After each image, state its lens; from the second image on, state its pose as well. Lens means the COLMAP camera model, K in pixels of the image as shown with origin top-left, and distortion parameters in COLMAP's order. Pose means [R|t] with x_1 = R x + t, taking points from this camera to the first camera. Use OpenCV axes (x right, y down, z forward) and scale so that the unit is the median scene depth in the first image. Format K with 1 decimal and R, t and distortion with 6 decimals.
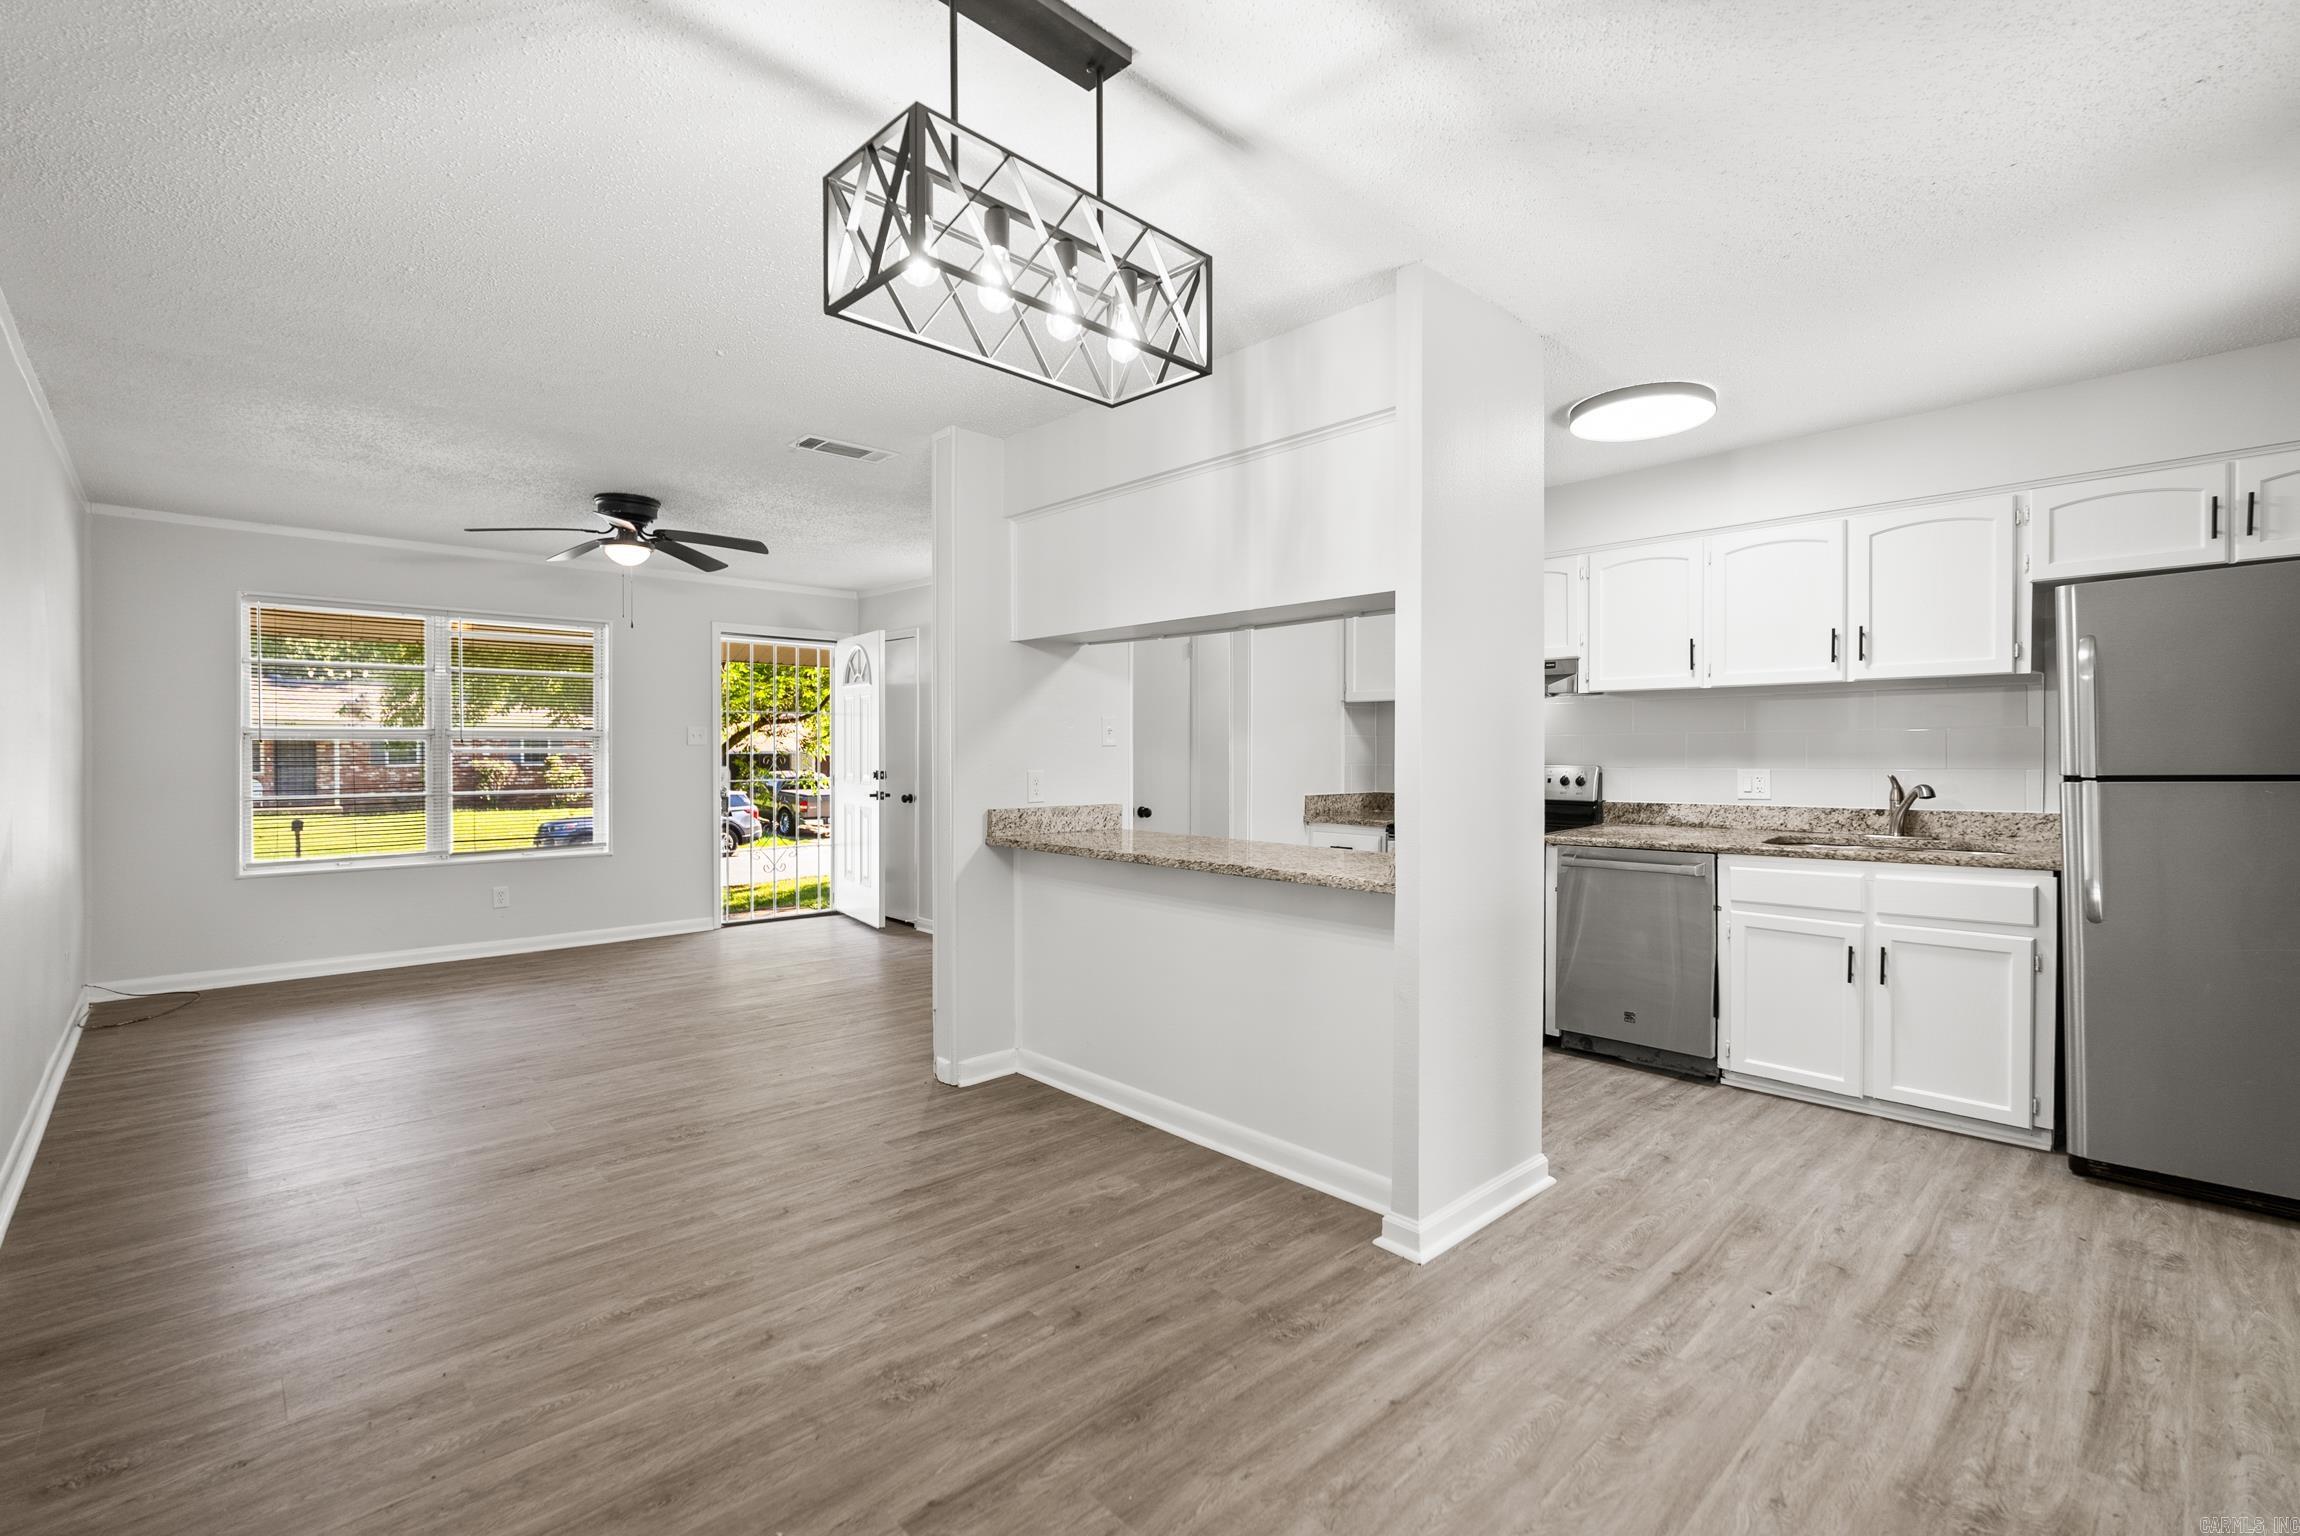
lens RADIAL K [[1009.9, 0, 1151.7], [0, 1009.9, 760.2], [0, 0, 1]] dist [-0.010777, 0.000680]
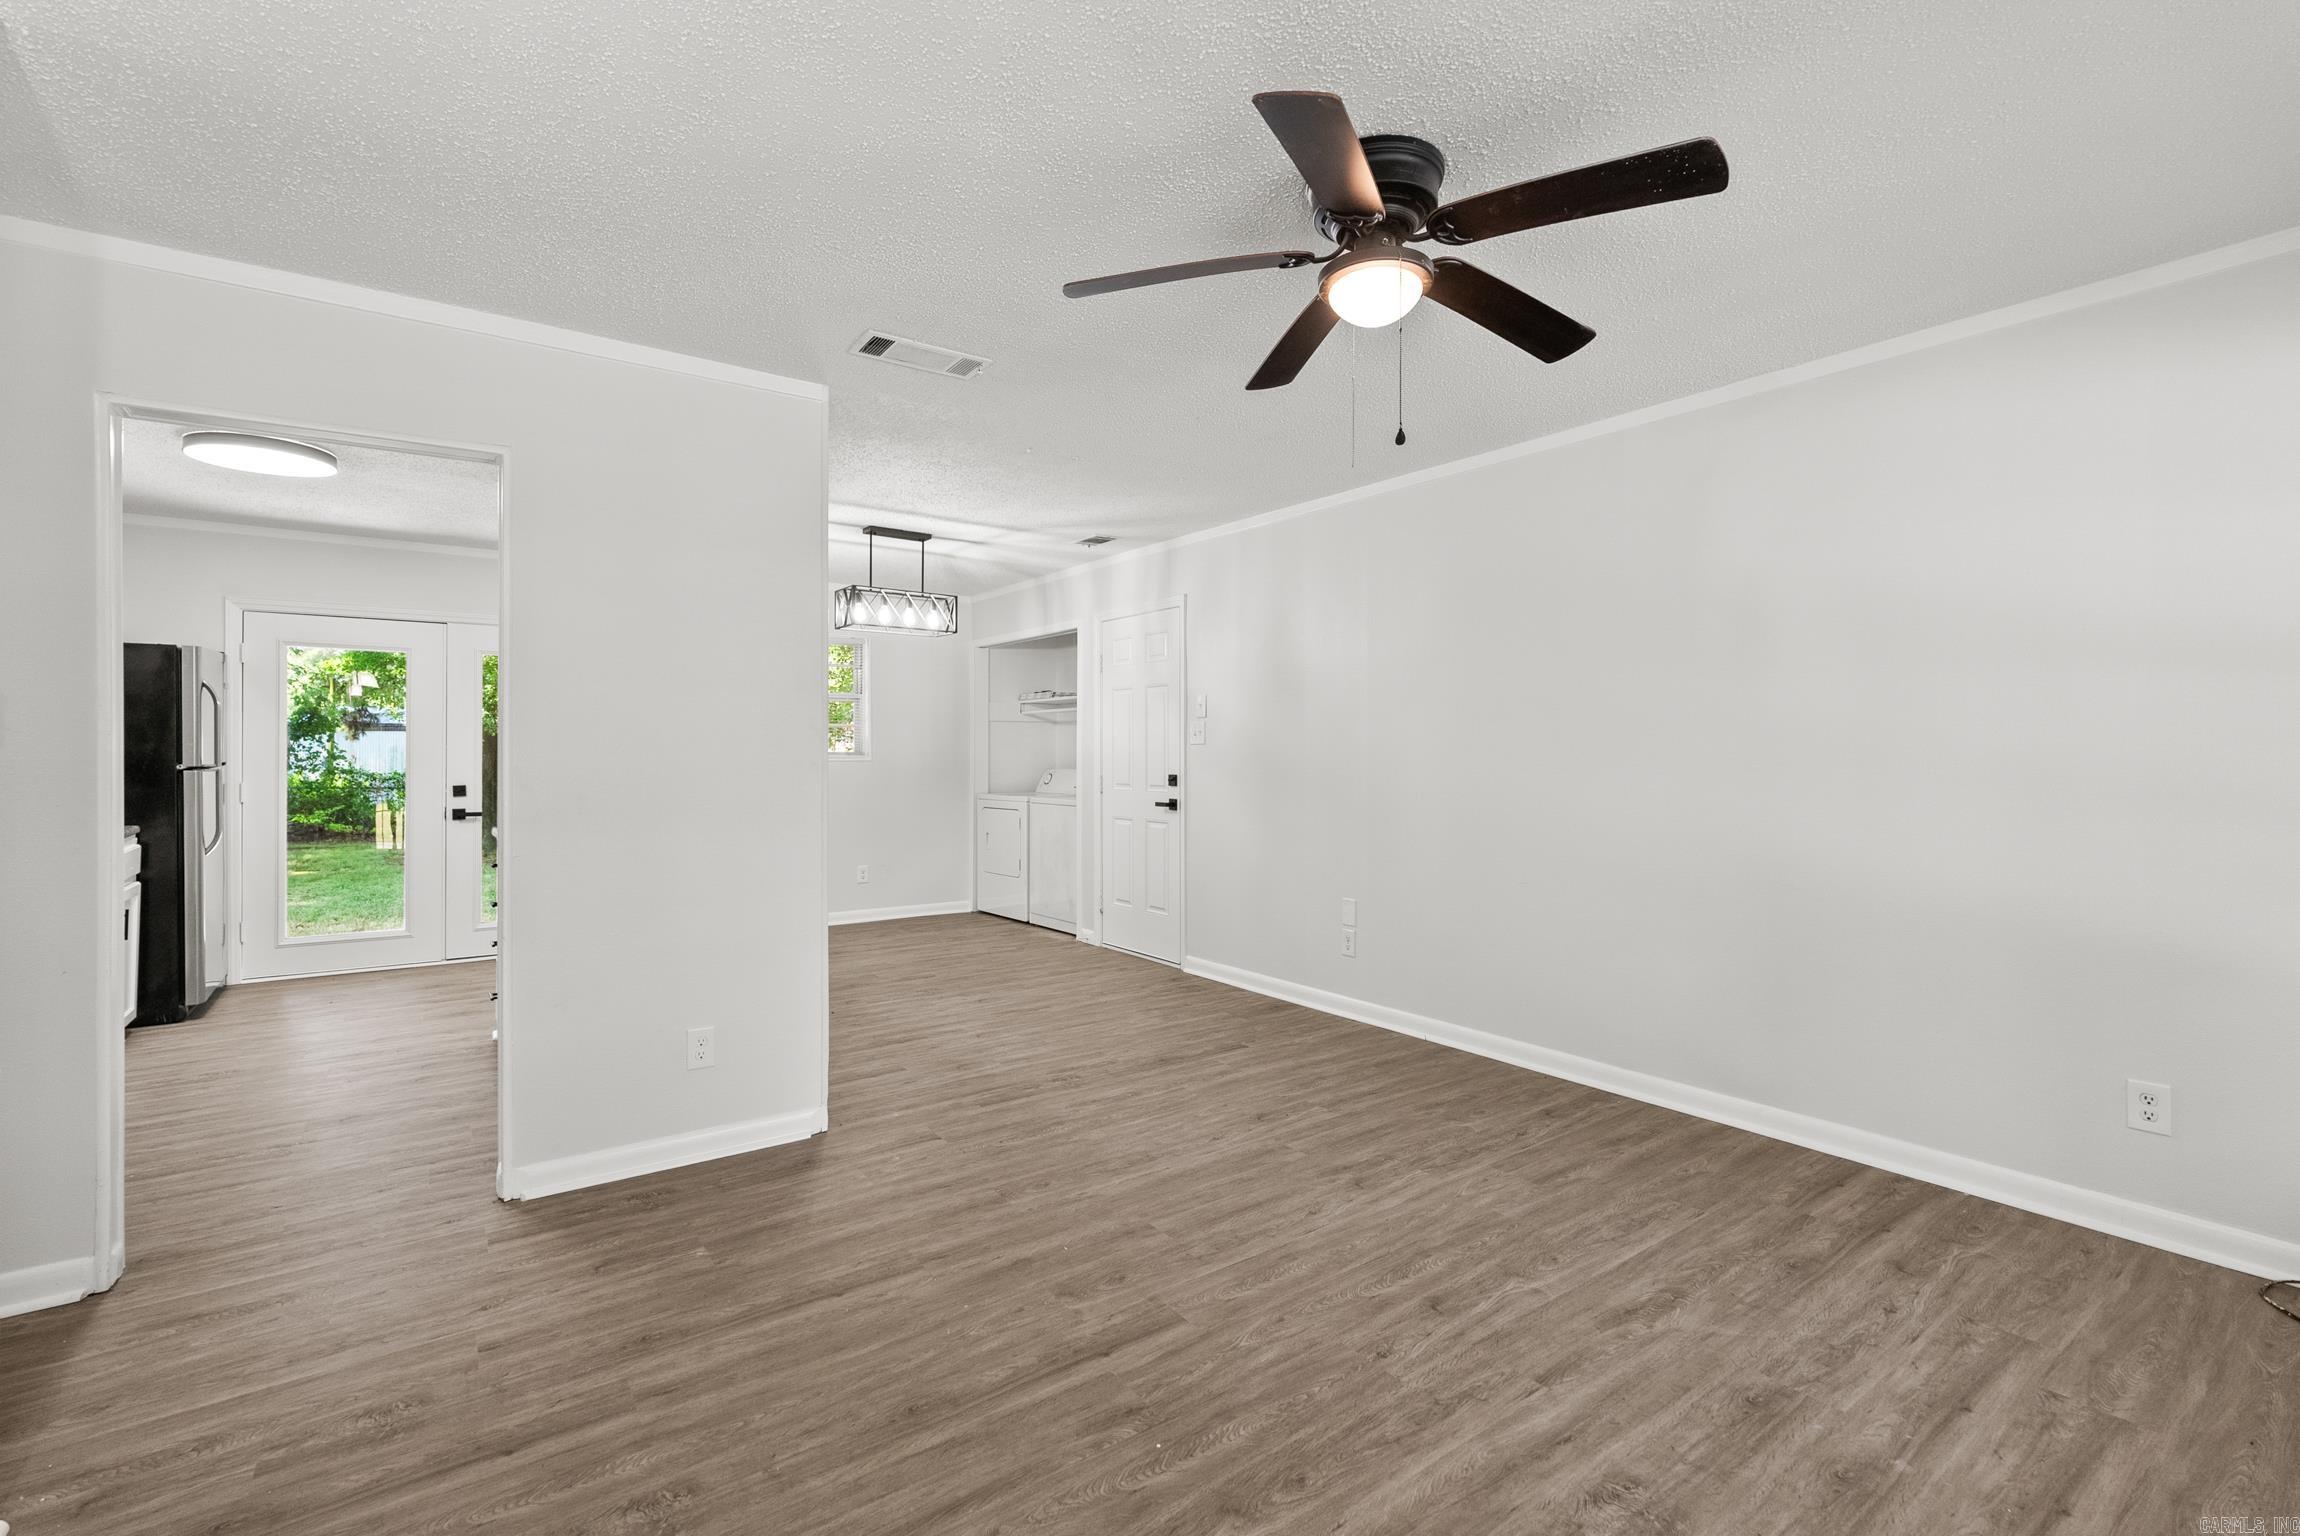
lens RADIAL K [[1019.3, 0, 1152.1], [0, 1019.3, 754.7], [0, 0, 1]] dist [-0.009021, 0.001010]
pose [[-0.990511, -0.003225, 0.137395, -0.619177], [-0.001953, 0.999954, 0.009394, -0.015970], [-0.137419, 0.009037, -0.990472, 1.852183]]
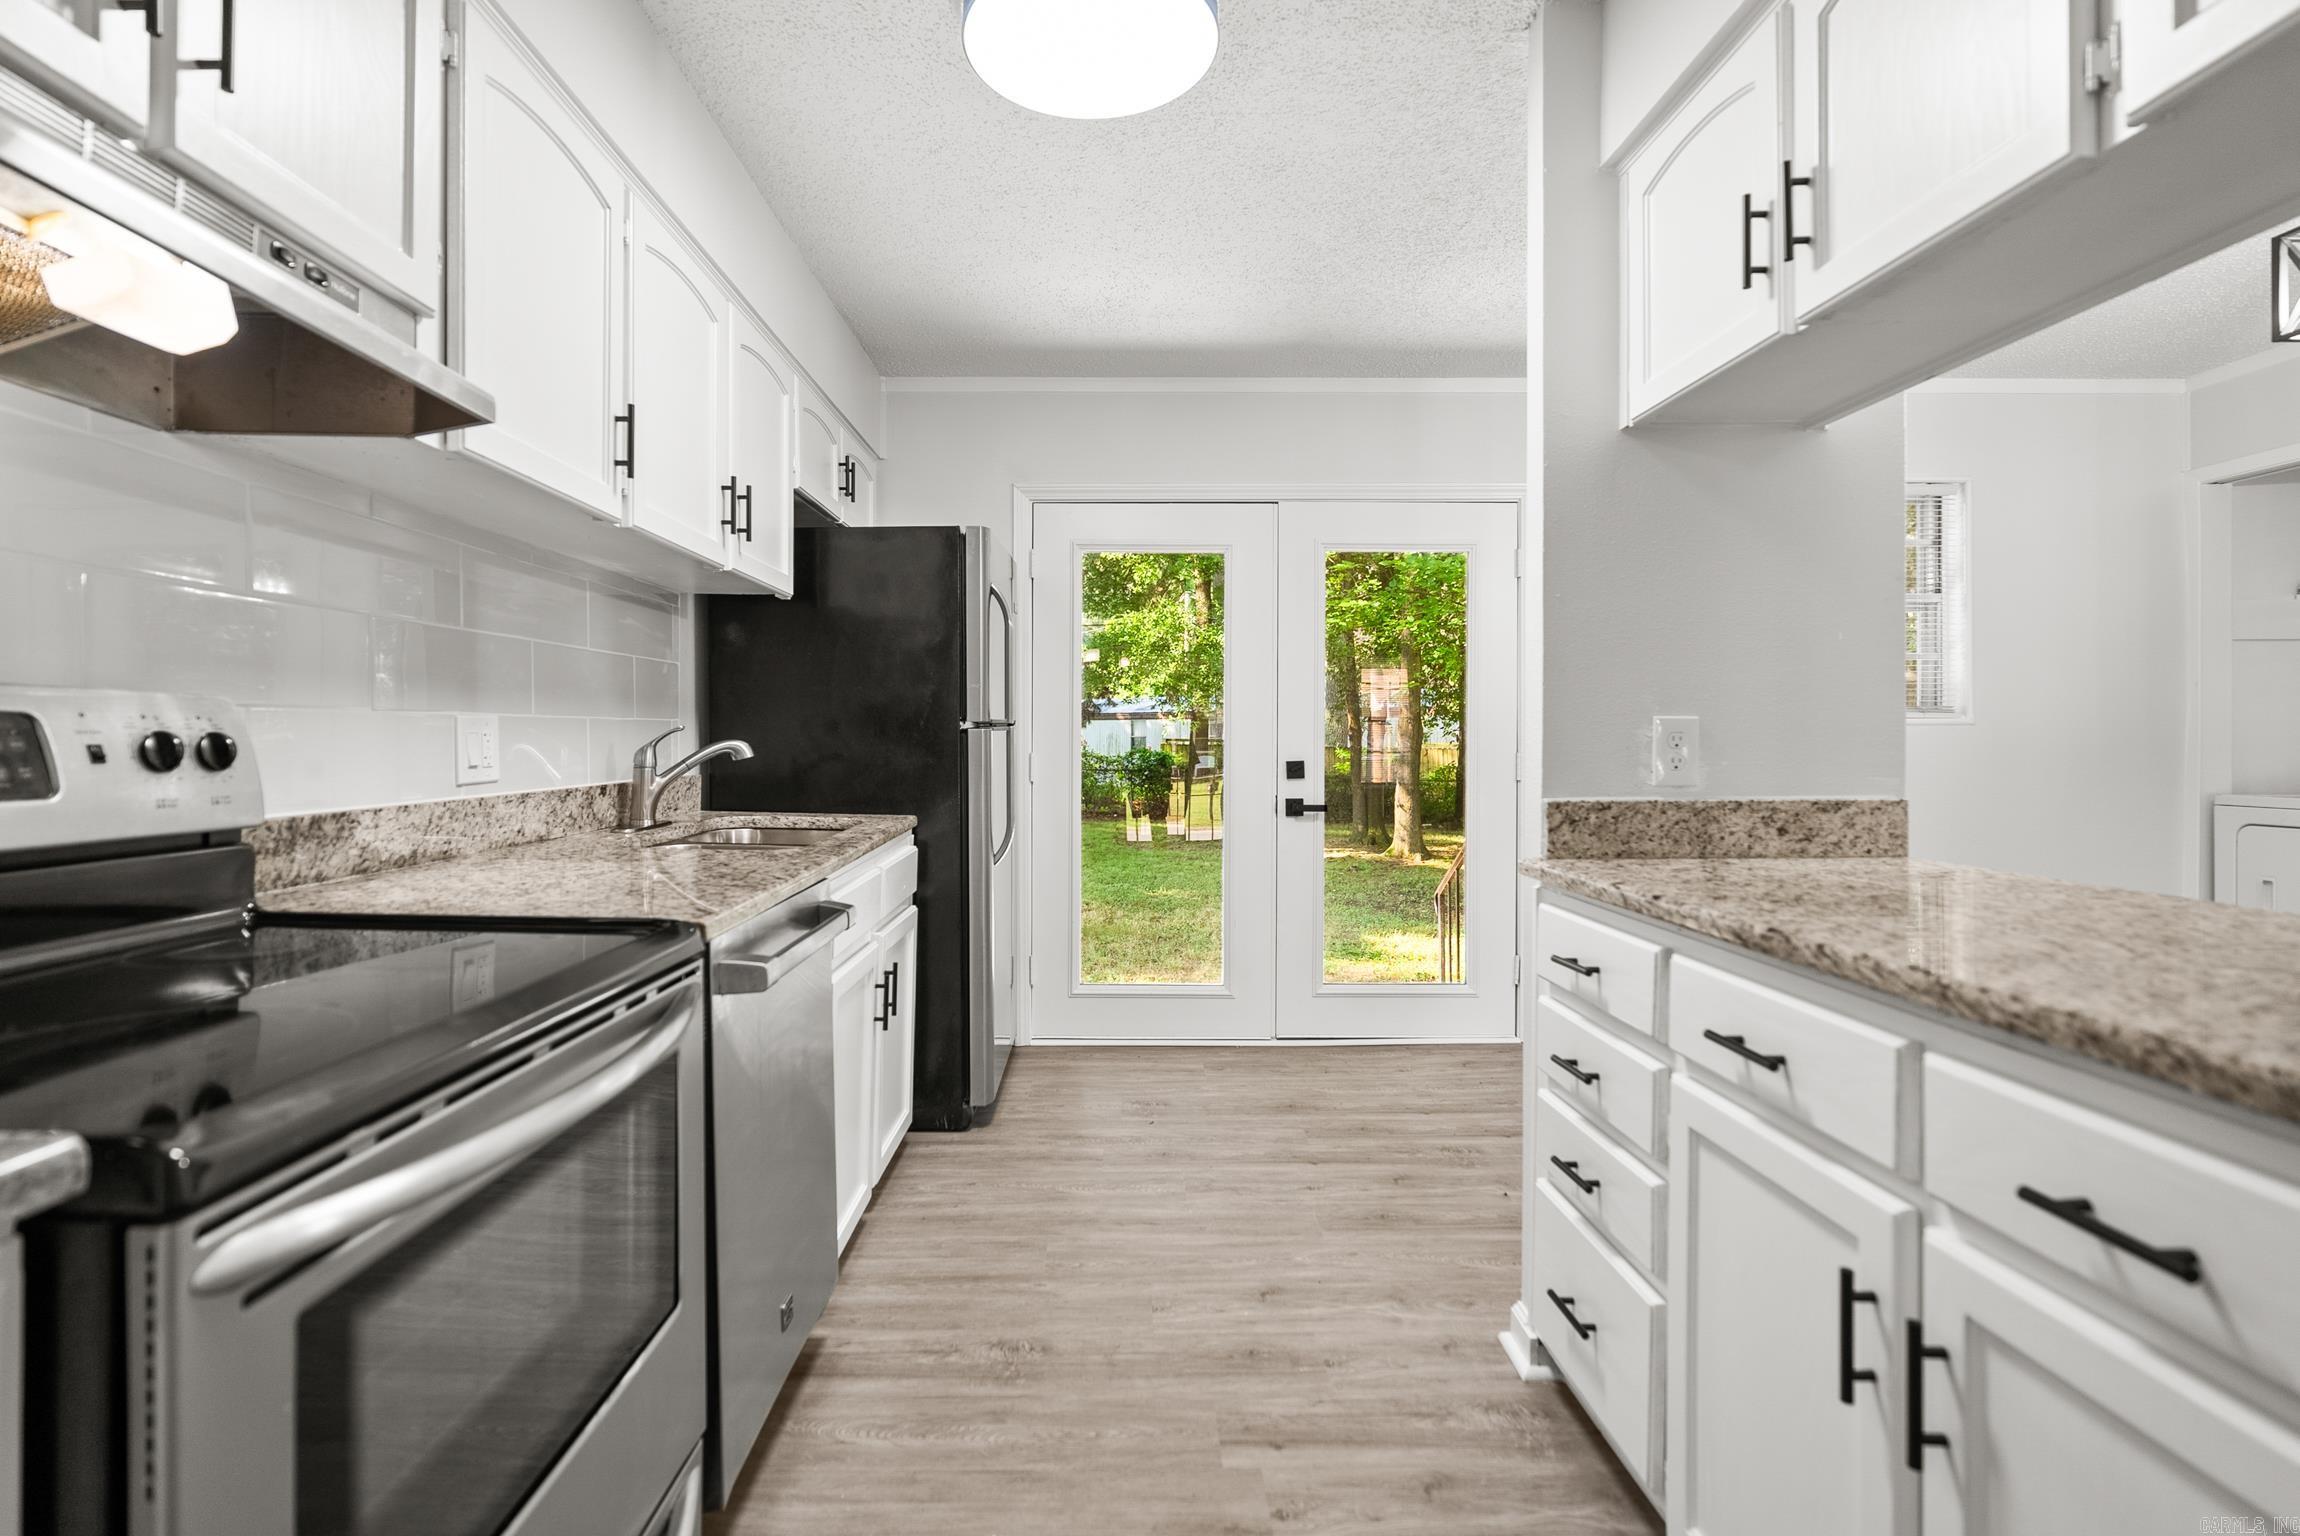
lens RADIAL K [[1037.2, 0, 1121.0], [0, 1037.2, 738.4], [0, 0, 1]] dist [-0.003897, -0.000829]
pose [[-0.724581, 0.000420, 0.689189, 0.091068], [0.004680, 0.999980, 0.004310, 0.021143], [-0.689173, 0.006349, -0.724569, 1.285206]]
